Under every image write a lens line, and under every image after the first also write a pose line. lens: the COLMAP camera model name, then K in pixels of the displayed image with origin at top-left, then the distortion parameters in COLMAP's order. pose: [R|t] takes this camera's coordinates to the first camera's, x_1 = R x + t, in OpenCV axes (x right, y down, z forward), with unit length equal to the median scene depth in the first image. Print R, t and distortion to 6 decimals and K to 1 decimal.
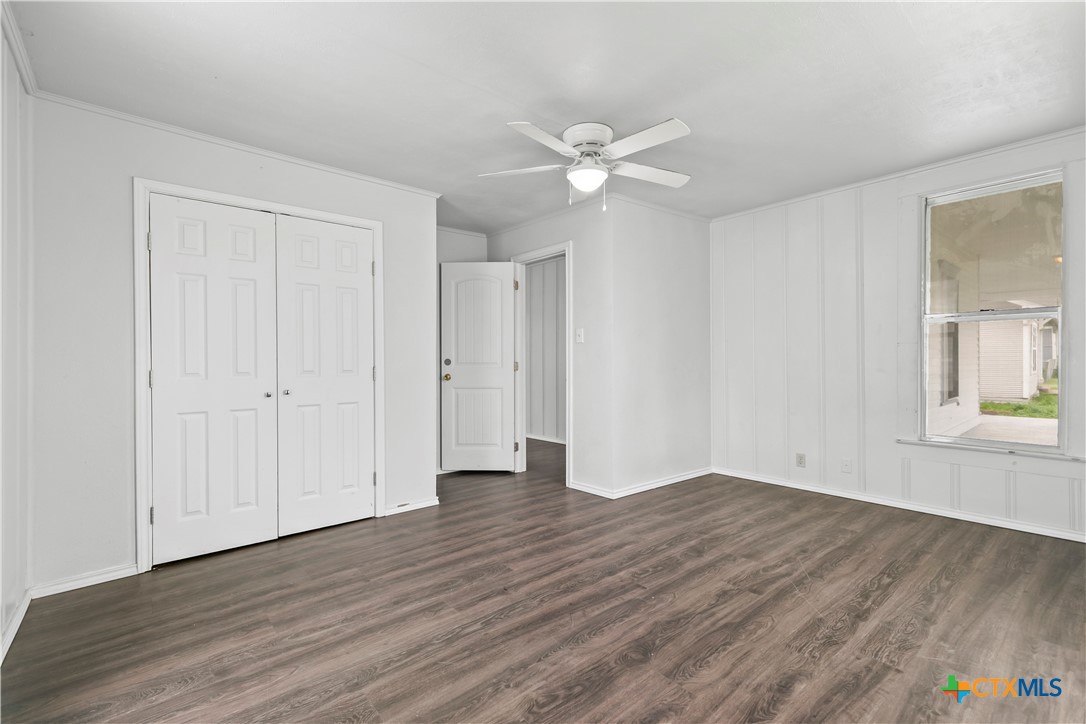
lens RADIAL K [[489.7, 0, 543.1], [0, 489.7, 366.2], [0, 0, 1]] dist [0.011951, -0.000233]
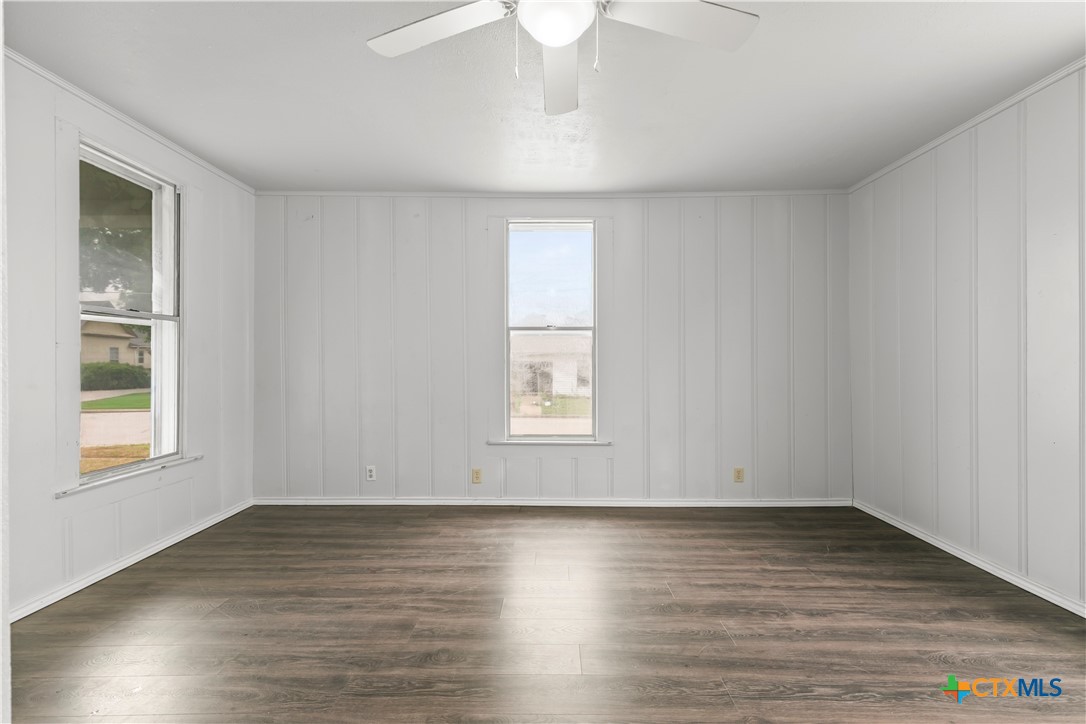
lens RADIAL K [[489.7, 0, 543.1], [0, 489.7, 366.2], [0, 0, 1]] dist [0.011951, -0.000233]
pose [[-0.754841, 0.002088, 0.655905, -0.317890], [0.012617, 0.999856, 0.011337, -0.029134], [-0.655787, 0.016833, -0.754759, 1.854233]]
